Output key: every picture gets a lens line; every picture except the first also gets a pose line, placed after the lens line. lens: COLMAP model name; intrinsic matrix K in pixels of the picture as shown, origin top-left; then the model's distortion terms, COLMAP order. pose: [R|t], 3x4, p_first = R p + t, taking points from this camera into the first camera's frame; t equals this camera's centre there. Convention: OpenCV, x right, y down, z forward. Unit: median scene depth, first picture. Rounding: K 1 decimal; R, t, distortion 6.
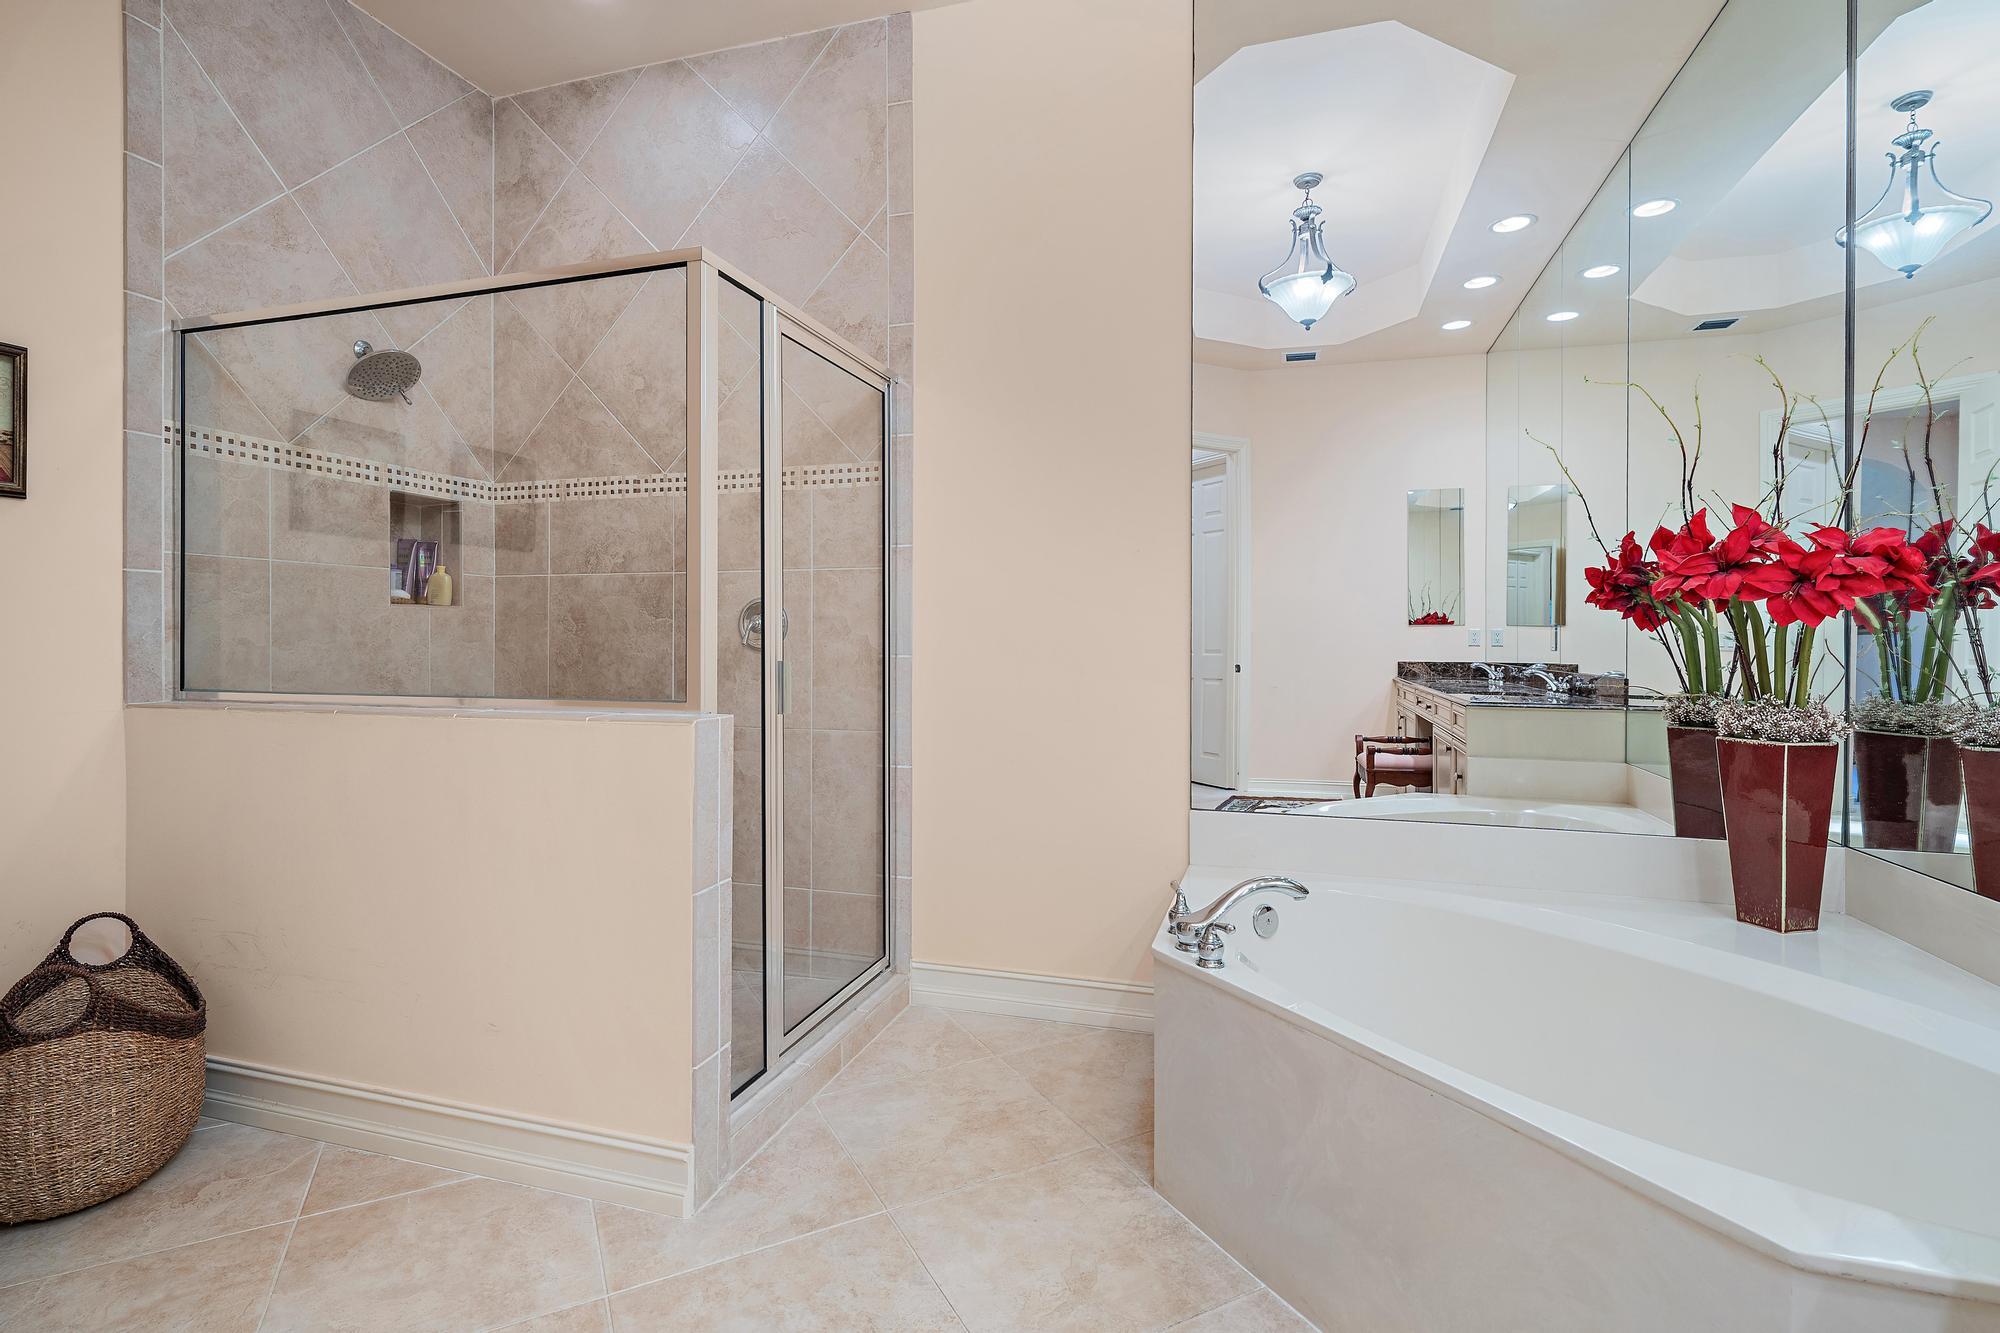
lens RADIAL K [[963.7, 0, 995.7], [0, 963.7, 639.0], [0, 0, 1]] dist [0.003305, -0.000275]
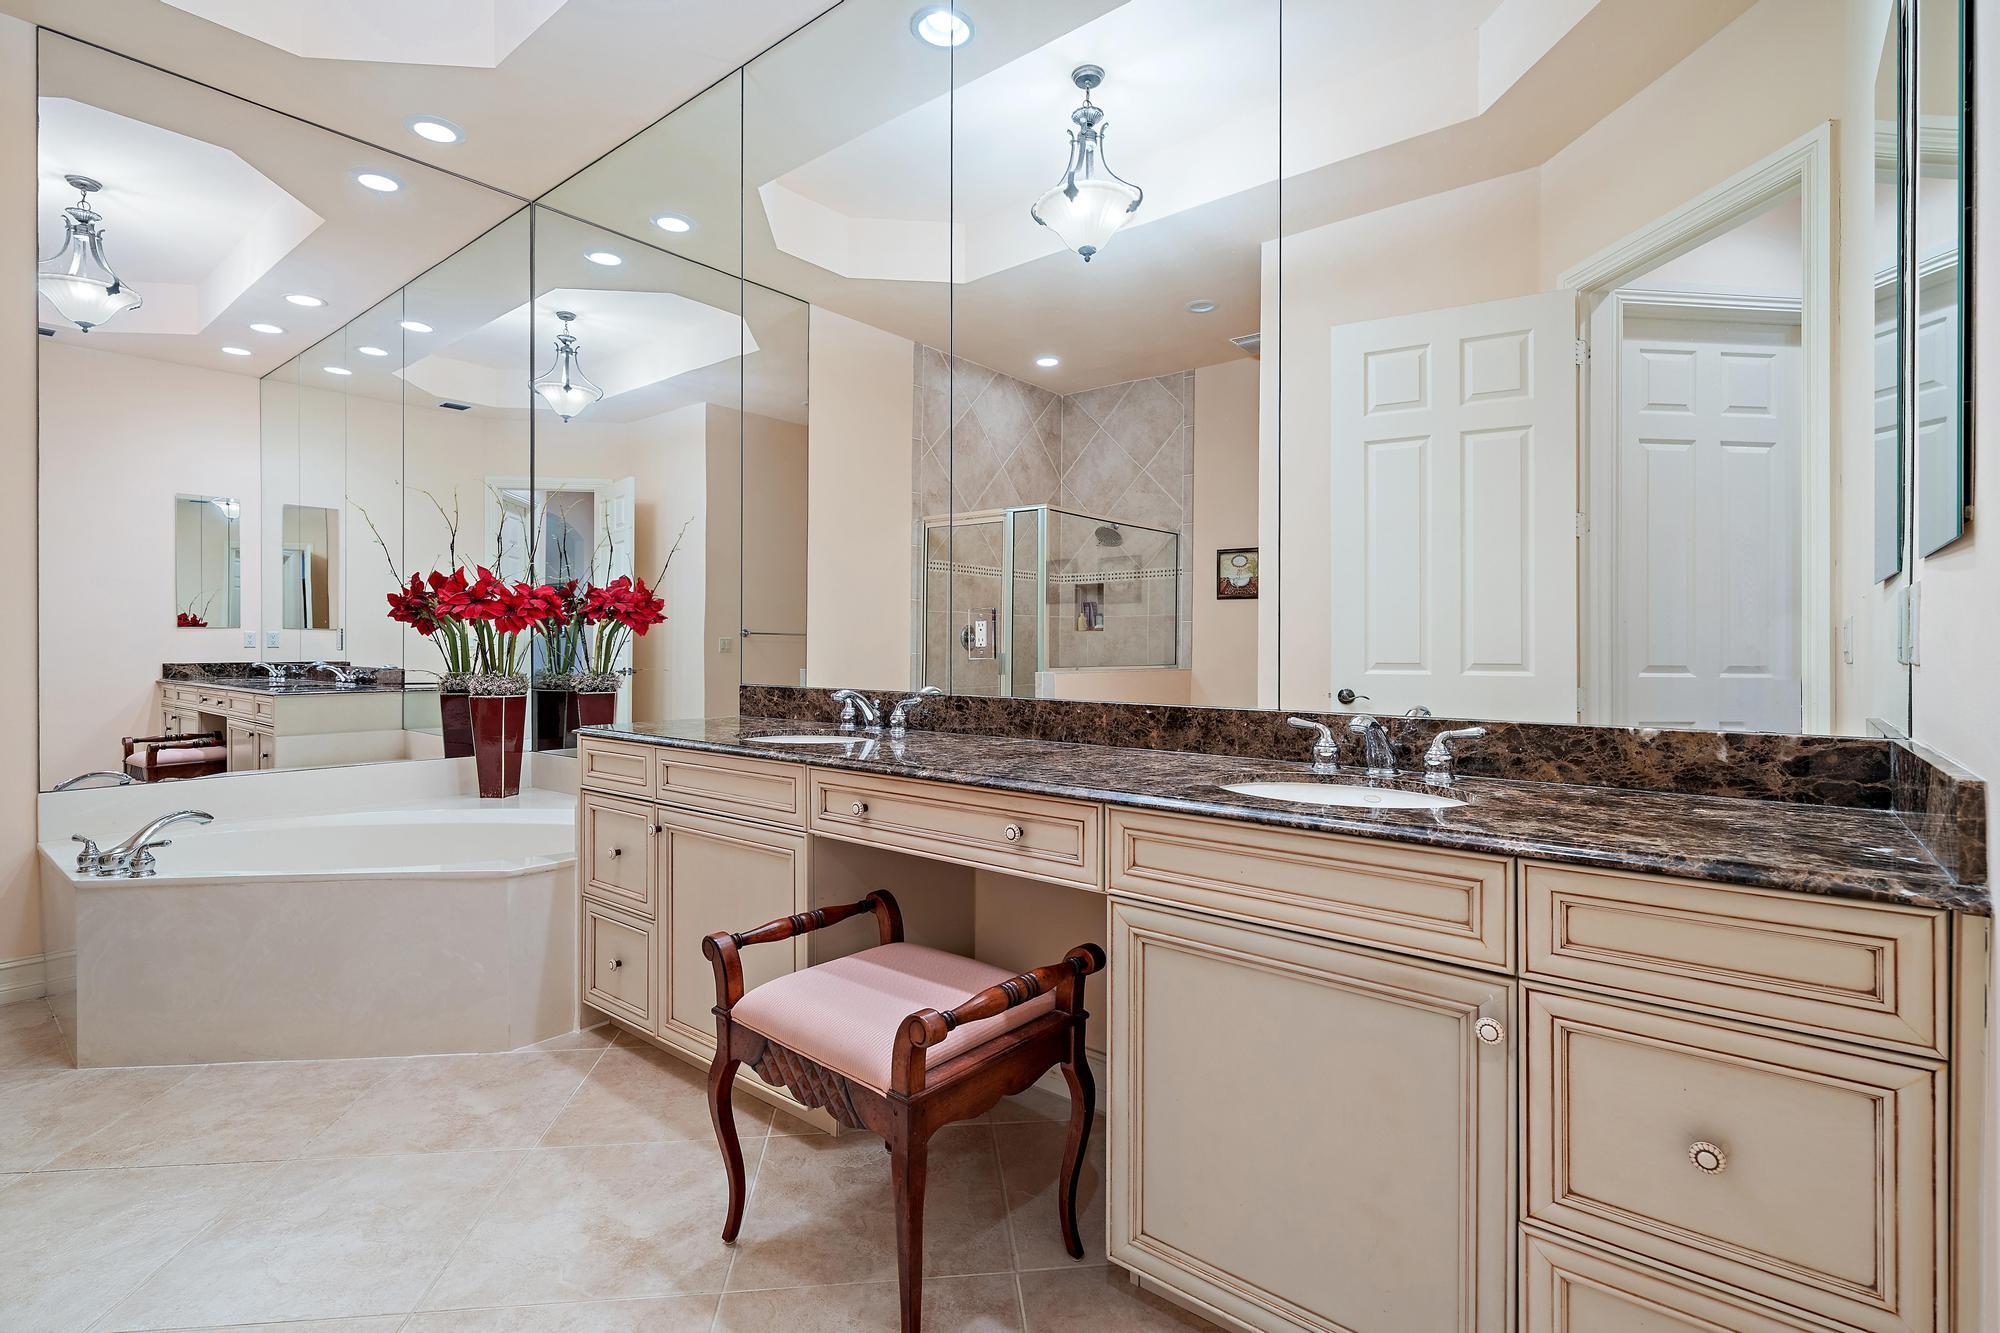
lens RADIAL K [[963.7, 0, 1002.6], [0, 963.7, 649.4], [0, 0, 1]] dist [0.003305, -0.000275]
pose [[0.392330, -0.006746, 0.919800, -0.414234], [-0.000748, 0.999970, 0.007653, 0.001788], [-0.919824, -0.003691, 0.392314, -0.495104]]
